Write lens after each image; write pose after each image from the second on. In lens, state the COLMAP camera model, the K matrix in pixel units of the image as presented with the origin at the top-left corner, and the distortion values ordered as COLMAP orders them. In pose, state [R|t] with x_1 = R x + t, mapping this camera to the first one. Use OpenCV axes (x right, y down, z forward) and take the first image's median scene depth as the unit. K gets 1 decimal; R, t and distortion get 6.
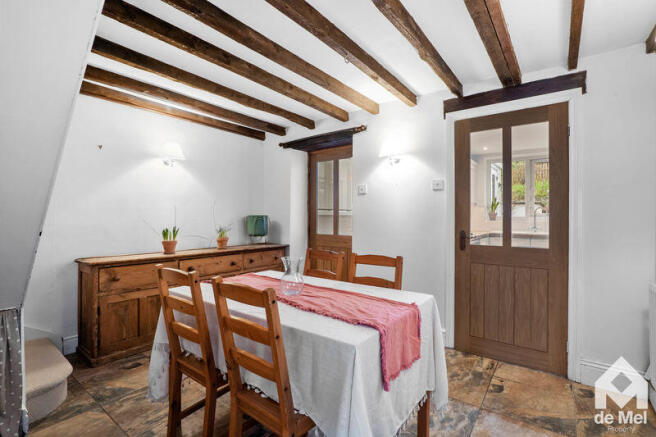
lens RADIAL K [[308.9, 0, 328.0], [0, 308.9, 218.5], [0, 0, 1]] dist [0.000886, 0.000162]
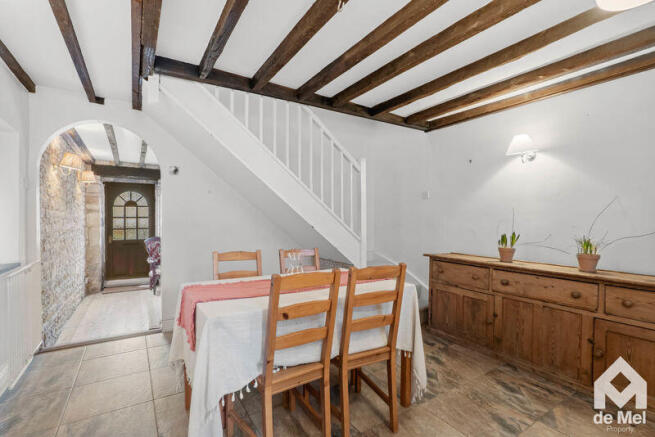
lens RADIAL K [[308.5, 0, 327.5], [0, 308.5, 218.5], [0, 0, 1]] dist [0.000886, 0.000162]
pose [[-0.355426, -0.009083, -0.934660, 0.511733], [-0.012587, 0.999909, -0.004931, -0.001211], [0.934620, 0.010012, -0.355508, 0.837081]]
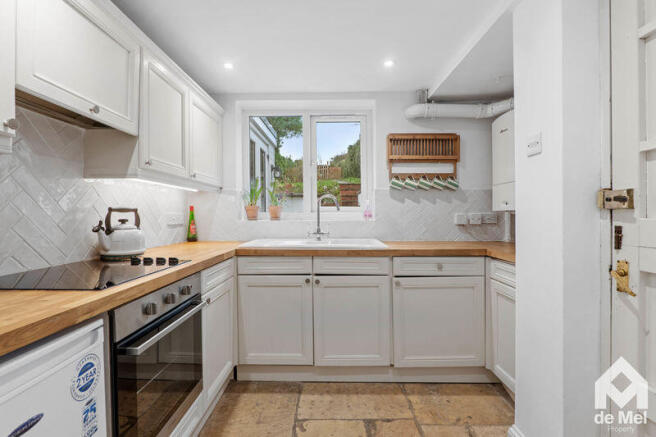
lens RADIAL K [[308.9, 0, 328.0], [0, 308.9, 218.5], [0, 0, 1]] dist [0.000886, 0.000162]
pose [[0.799883, -0.012498, 0.600026, 0.192736], [0.012325, 0.999914, 0.004397, 0.001816], [-0.600029, 0.003878, 0.799969, 0.300164]]
